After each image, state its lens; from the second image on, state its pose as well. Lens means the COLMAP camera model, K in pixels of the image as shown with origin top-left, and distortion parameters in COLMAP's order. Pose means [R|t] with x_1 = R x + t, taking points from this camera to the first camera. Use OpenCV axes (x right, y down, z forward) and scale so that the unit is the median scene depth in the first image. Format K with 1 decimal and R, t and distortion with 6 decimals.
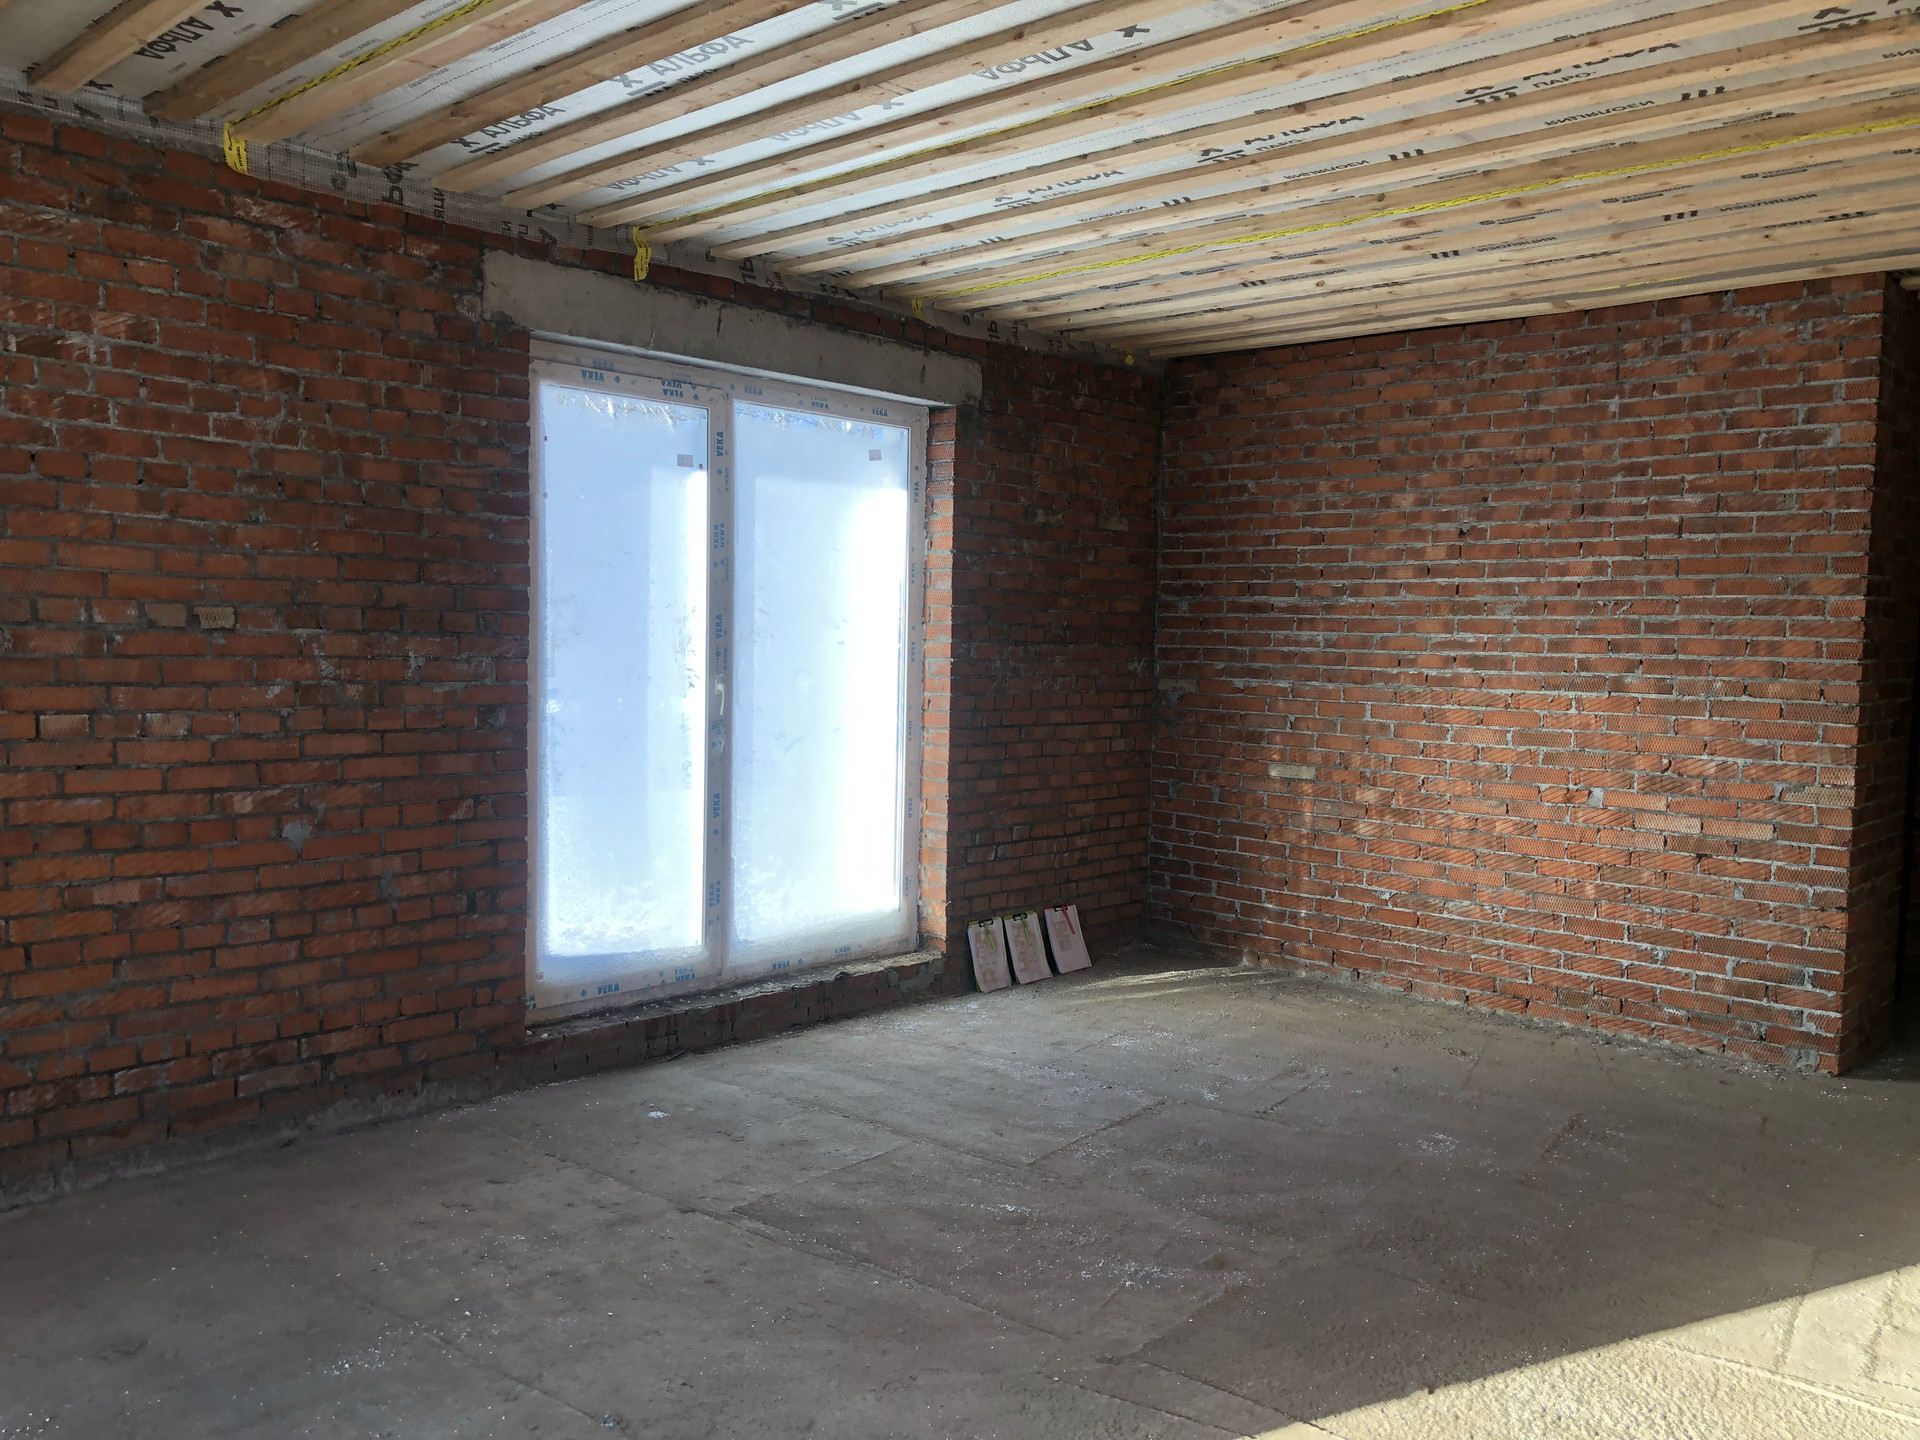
lens RADIAL K [[1586.2, 0, 960.0], [0, 1586.2, 720.0], [0, 0, 1]] dist [0.092661, -0.227774]
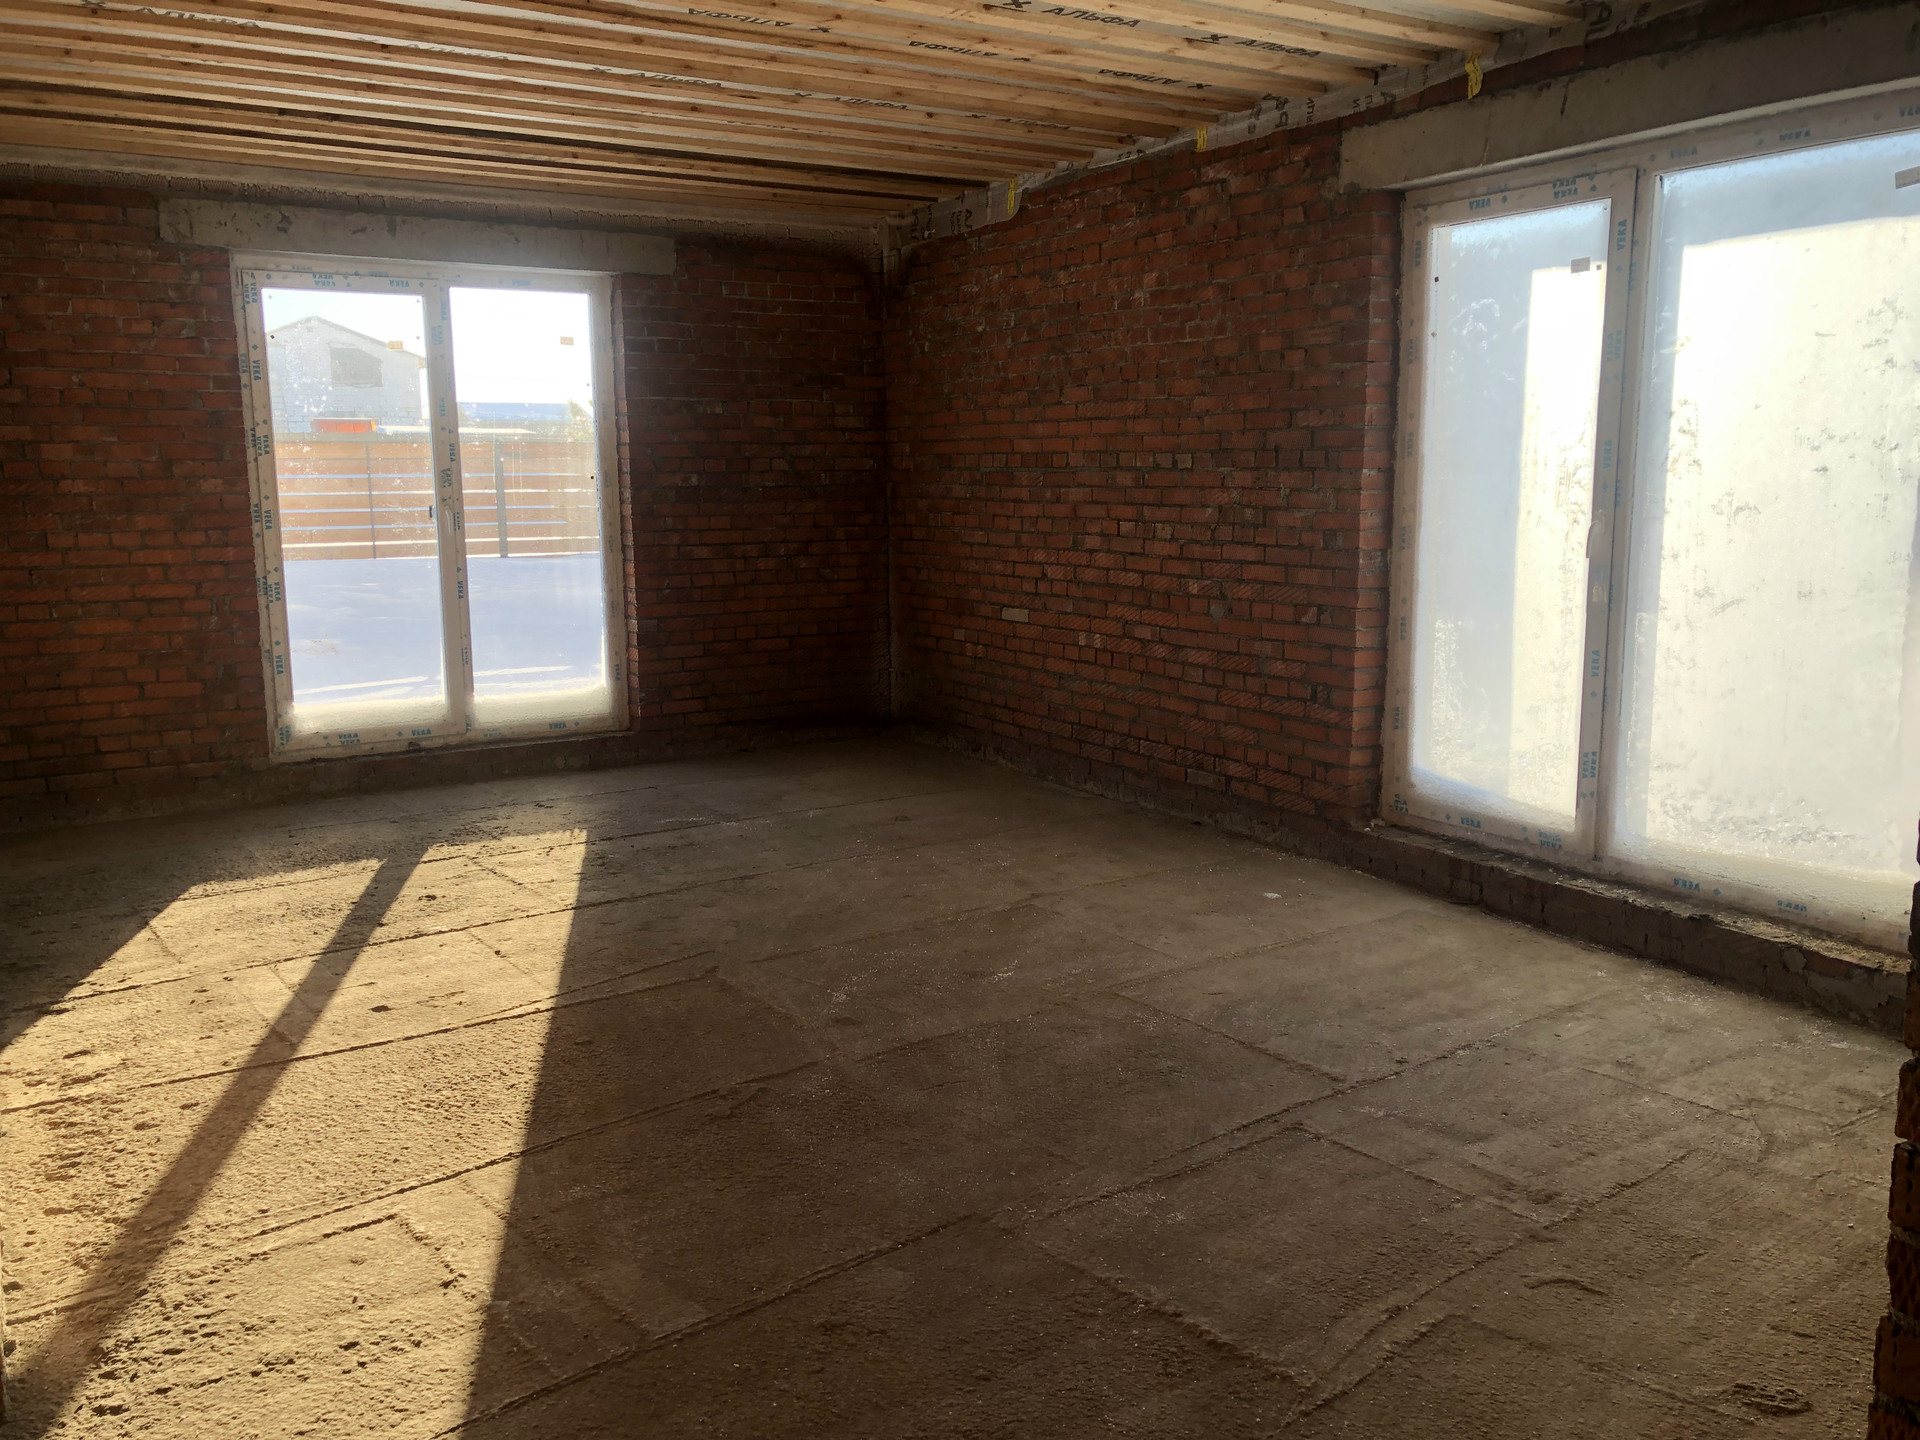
lens RADIAL K [[1586.2, 0, 960.0], [0, 1586.2, 720.0], [0, 0, 1]] dist [0.092661, -0.227774]
pose [[-0.297104, 0.123390, -0.946839, 0.752174], [-0.060670, 0.987172, 0.147684, -0.022810], [0.952916, 0.101322, -0.285807, 0.892806]]
